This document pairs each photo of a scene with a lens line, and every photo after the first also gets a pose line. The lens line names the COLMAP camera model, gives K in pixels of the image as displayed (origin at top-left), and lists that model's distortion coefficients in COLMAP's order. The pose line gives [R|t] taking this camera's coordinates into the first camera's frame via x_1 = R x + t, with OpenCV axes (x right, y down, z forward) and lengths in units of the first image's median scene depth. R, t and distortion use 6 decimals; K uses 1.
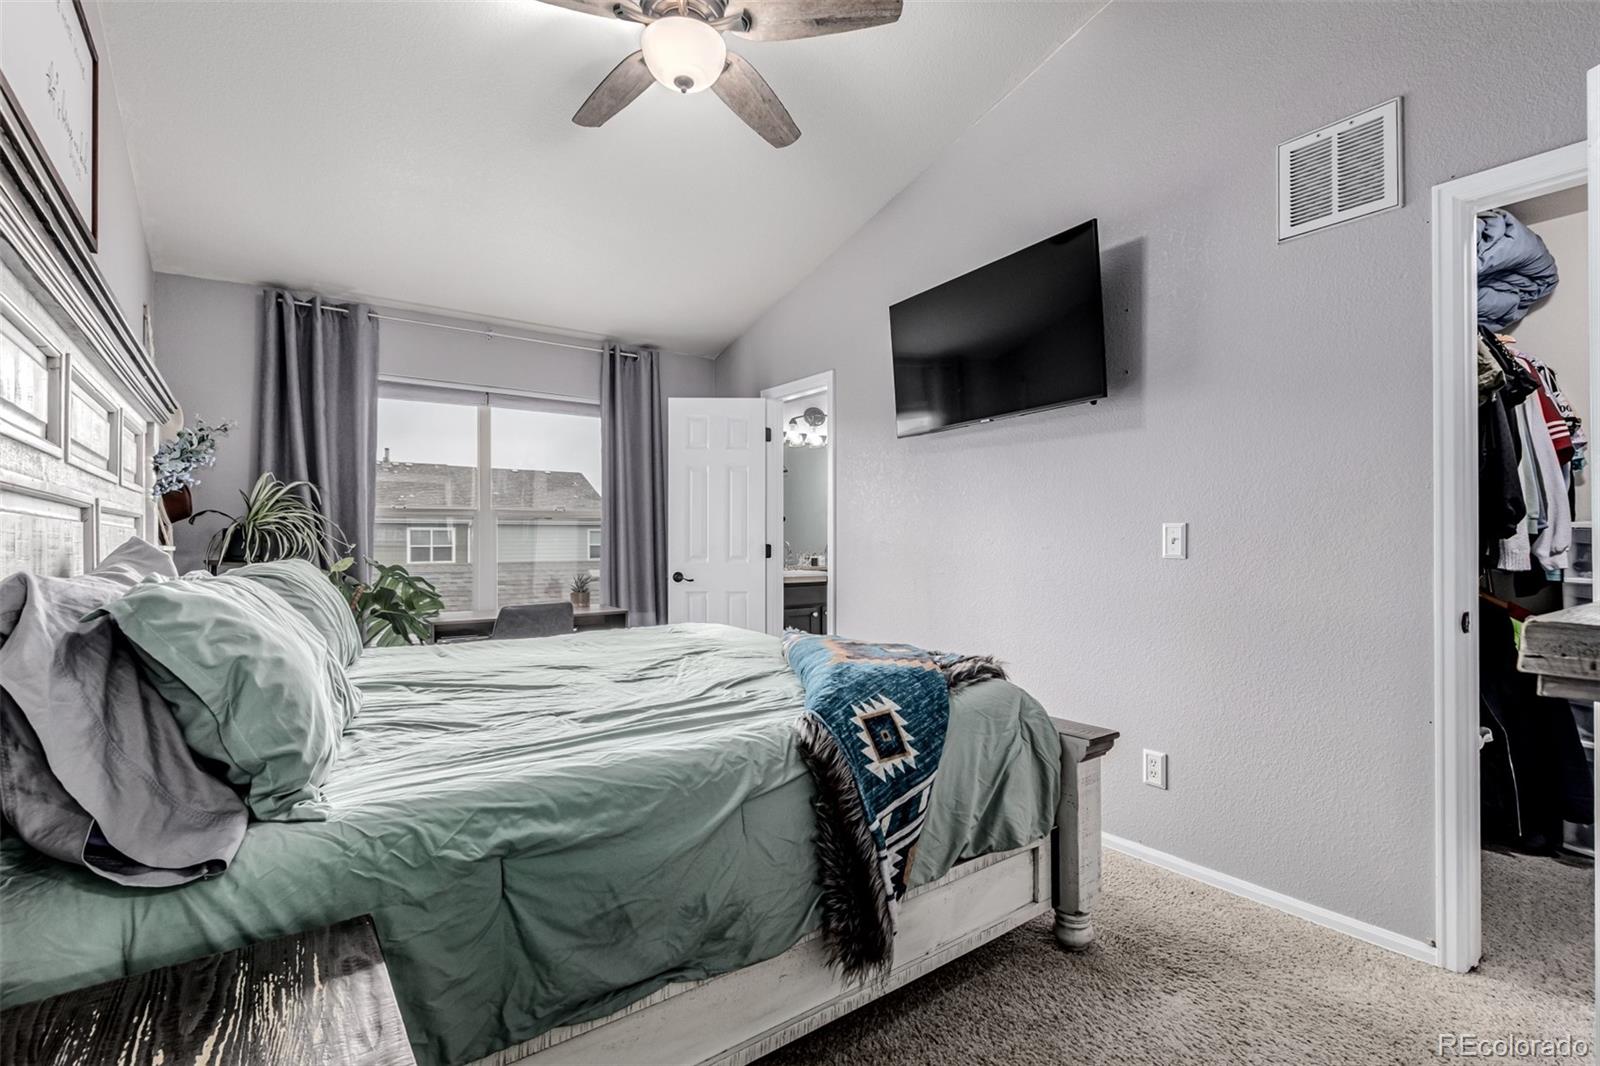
lens RADIAL K [[739.2, 0, 801.1], [0, 739.2, 536.9], [0, 0, 1]] dist [0.009900, -0.000937]
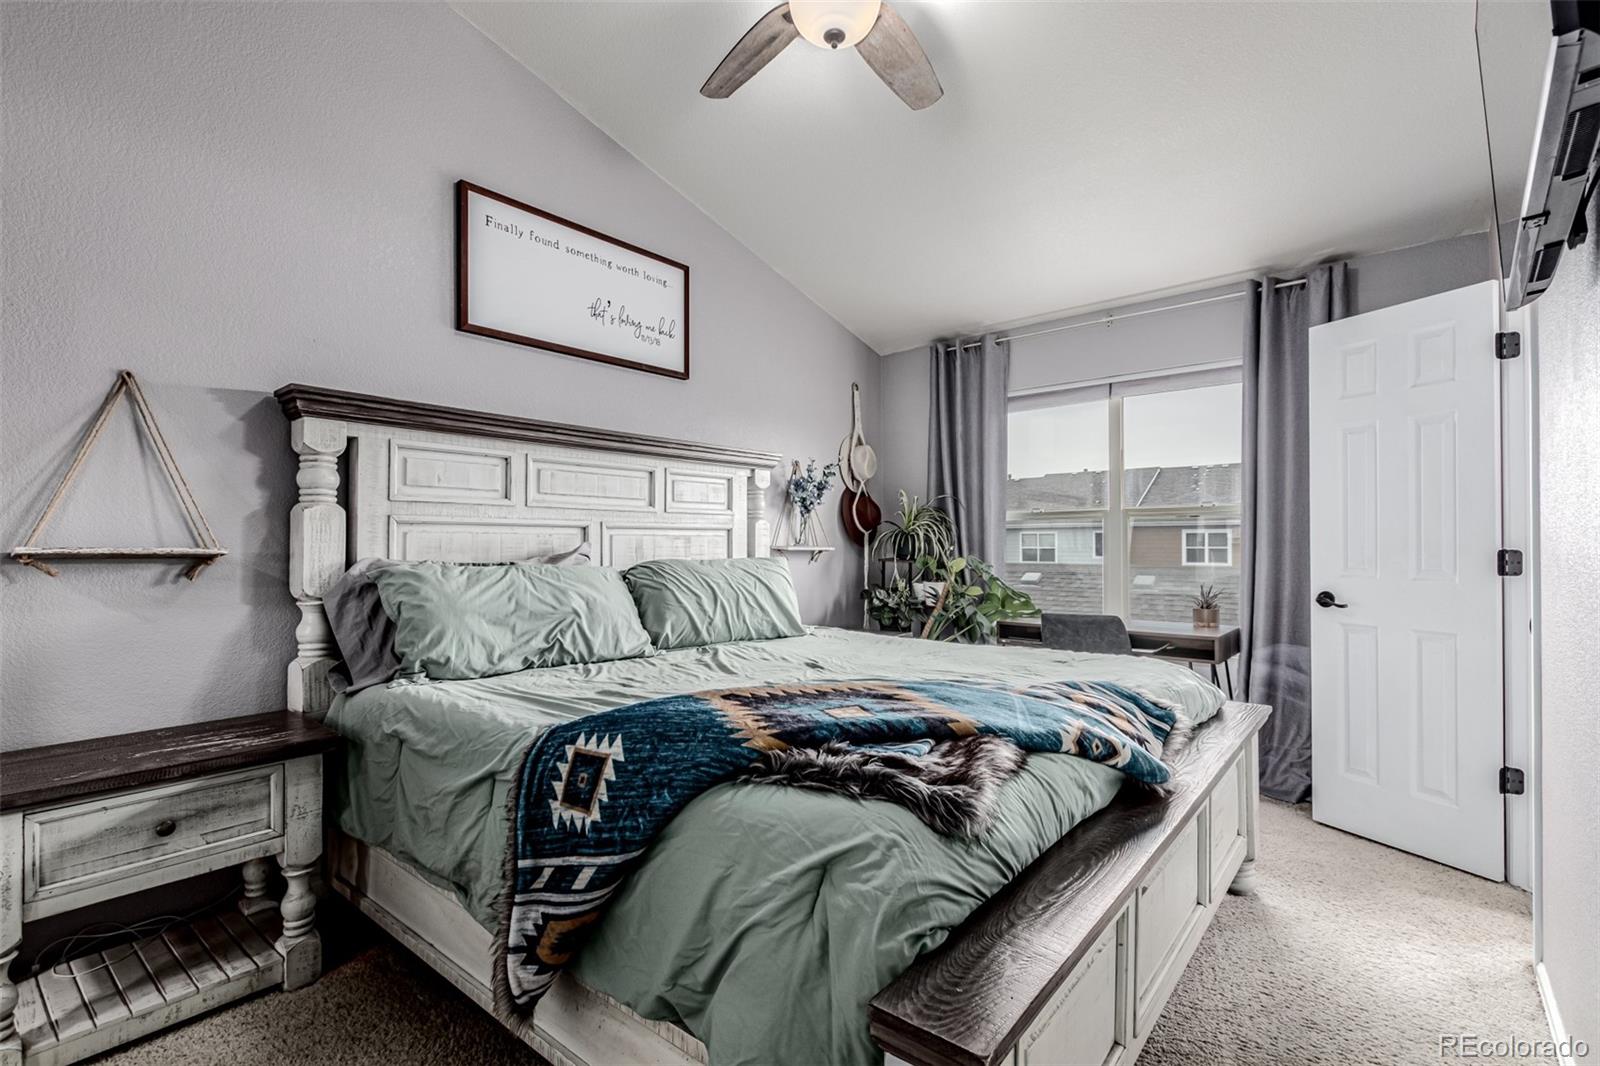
lens RADIAL K [[739.2, 0, 800.4], [0, 739.2, 538.7], [0, 0, 1]] dist [0.009900, -0.000937]
pose [[0.240813, -0.003991, -0.970563, 0.399478], [0.003346, 0.999989, -0.003282, 0.000185], [0.970566, -0.002458, 0.240824, 0.421951]]
